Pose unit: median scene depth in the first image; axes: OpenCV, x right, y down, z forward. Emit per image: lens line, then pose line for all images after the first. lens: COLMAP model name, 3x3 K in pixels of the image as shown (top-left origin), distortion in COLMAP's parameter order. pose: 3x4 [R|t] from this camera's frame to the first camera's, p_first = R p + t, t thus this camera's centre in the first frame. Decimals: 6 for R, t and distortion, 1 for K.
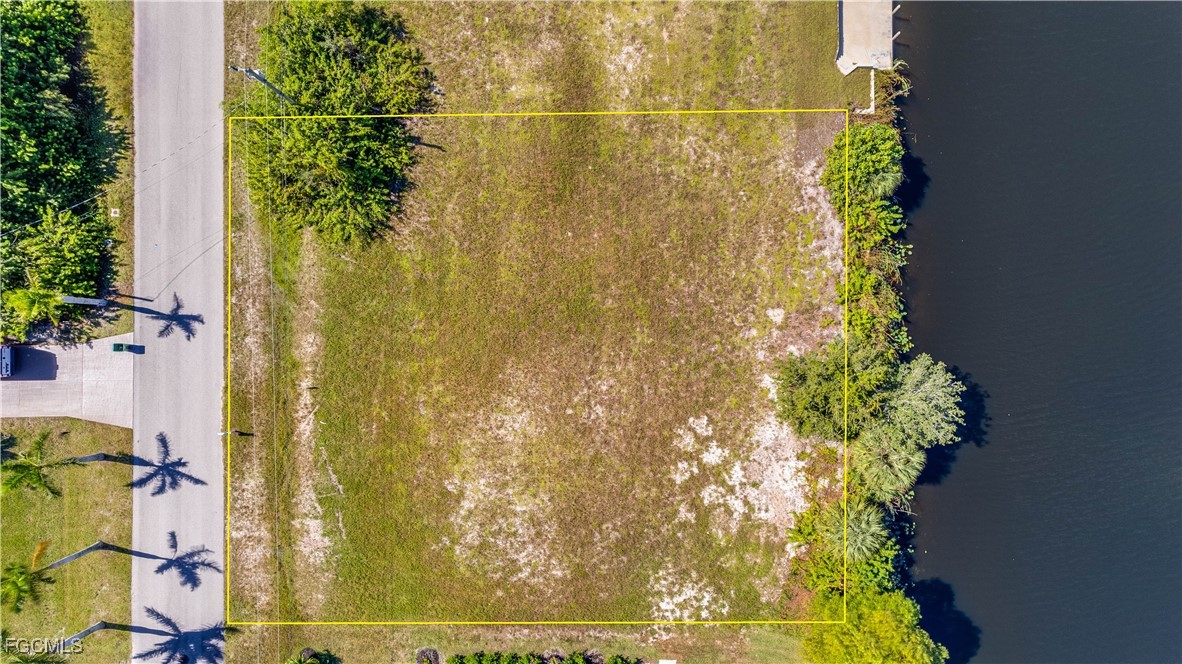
lens RADIAL K [[762.0, 0, 586.1], [0, 762.0, 333.2], [0, 0, 1]] dist [-0.042467, 0.058021]
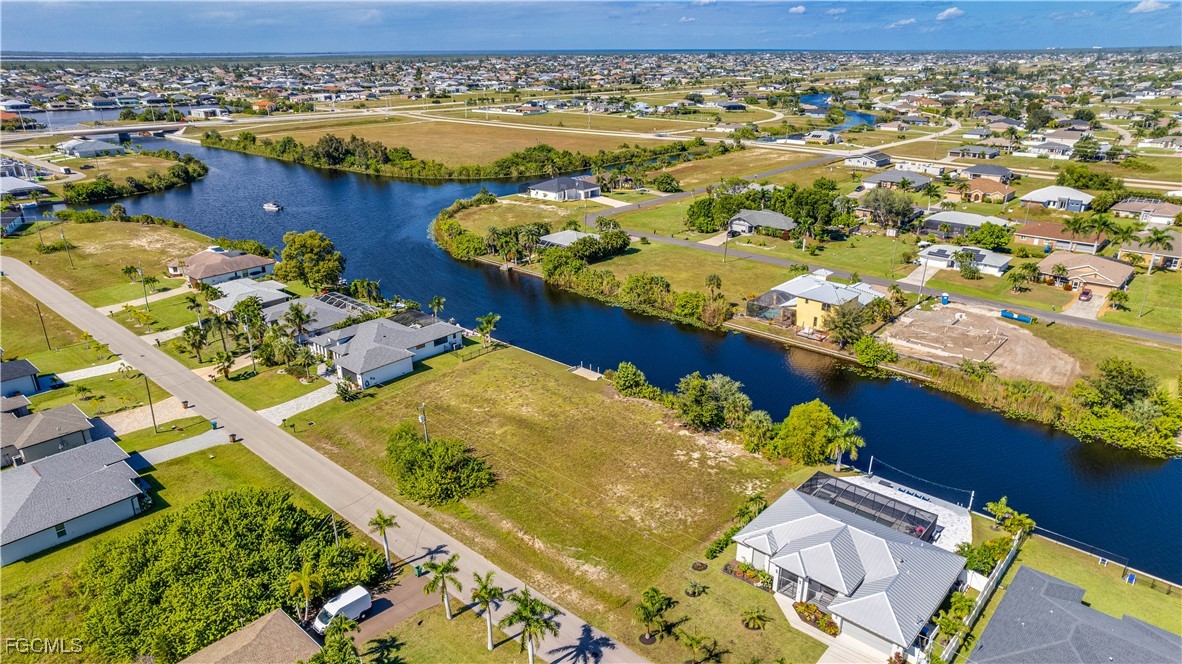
lens RADIAL K [[762.0, 0, 586.1], [0, 762.0, 333.2], [0, 0, 1]] dist [-0.042467, 0.058021]
pose [[0.674294, -0.271516, 0.686737, -1.301909], [0.738450, 0.242254, -0.629290, 1.120955], [0.004498, 0.931446, 0.363851, -0.019764]]
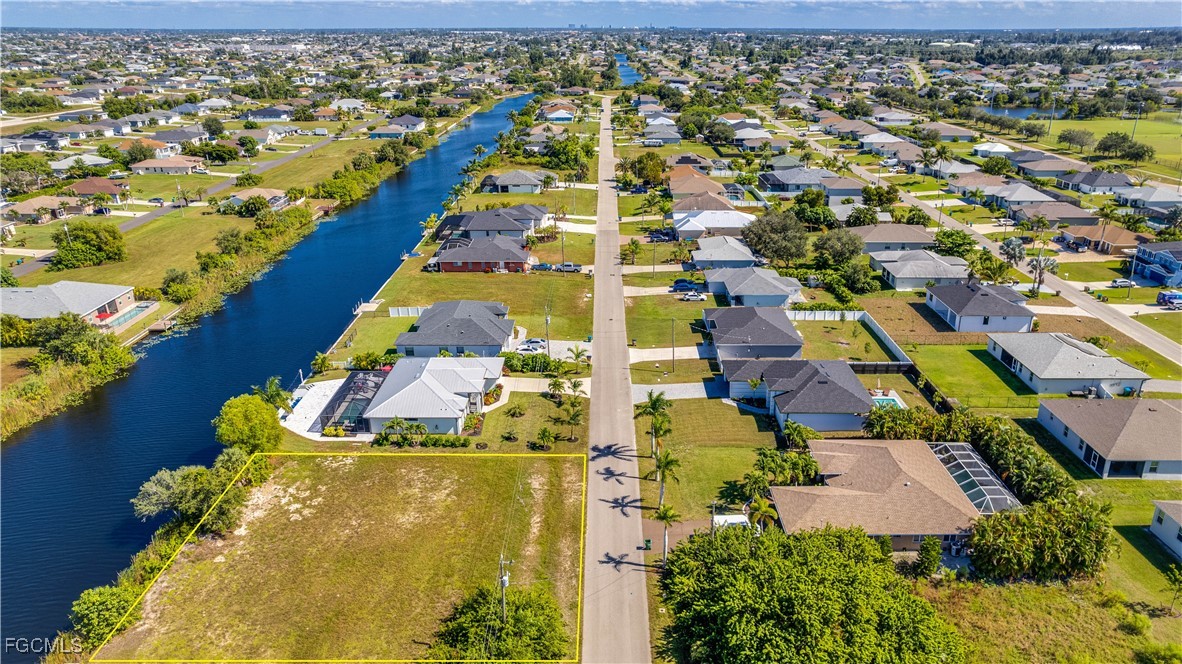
lens RADIAL K [[793.4, 0, 602.5], [0, 793.4, 336.8], [0, 0, 1]] dist [-0.049111, 0.066640]
pose [[-0.999951, -0.009569, 0.002396, -0.513005], [0.005704, -0.362705, 0.931887, -1.322226], [-0.008048, 0.931855, 0.362742, 0.013793]]
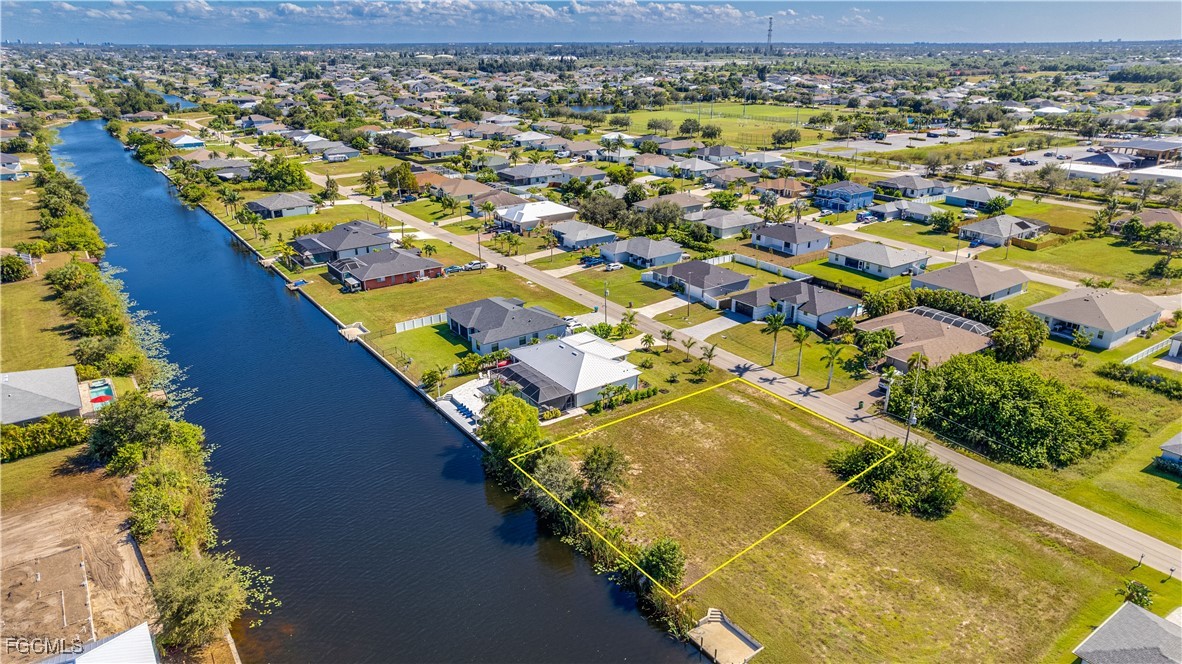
lens RADIAL K [[762.0, 0, 586.1], [0, 762.0, 333.2], [0, 0, 1]] dist [-0.042467, 0.058021]
pose [[-0.818520, 0.202283, -0.537687, 1.195177], [-0.574479, -0.288953, 0.765820, -1.152721], [-0.000454, 0.935728, 0.352721, 0.013994]]
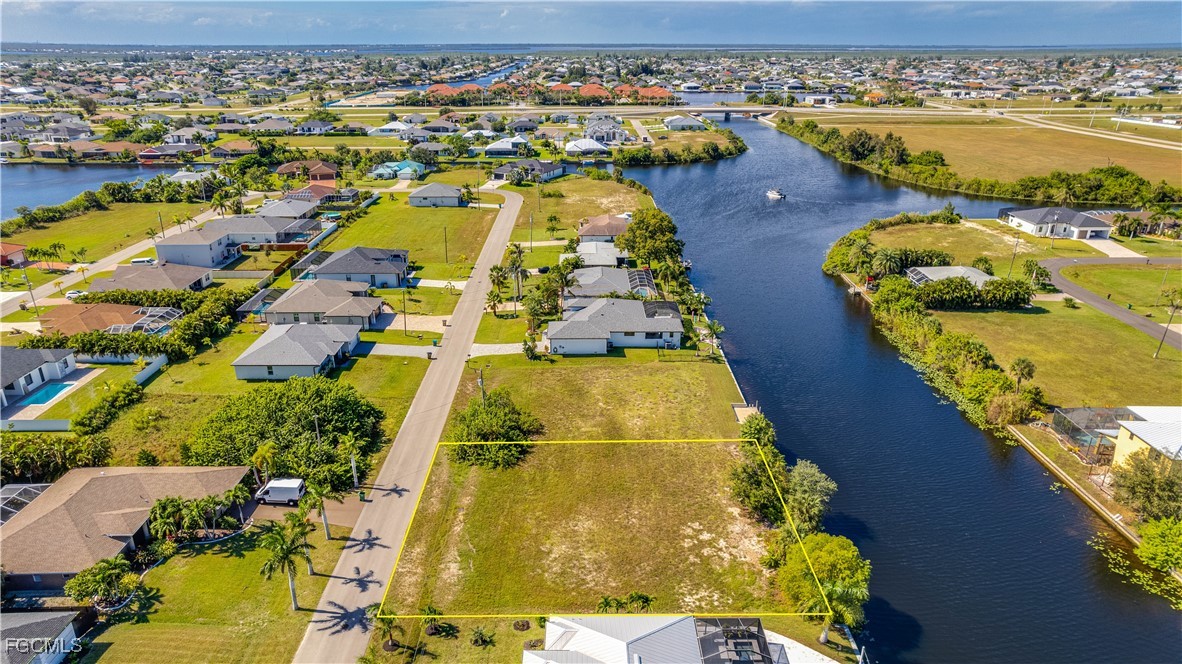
lens RADIAL K [[762.0, 0, 586.1], [0, 762.0, 333.2], [0, 0, 1]] dist [-0.042467, 0.058021]
pose [[0.999976, -0.006710, 0.001582, -0.088790], [0.003938, 0.367726, -0.929926, 1.514609], [0.005658, 0.929910, 0.367744, -0.005306]]
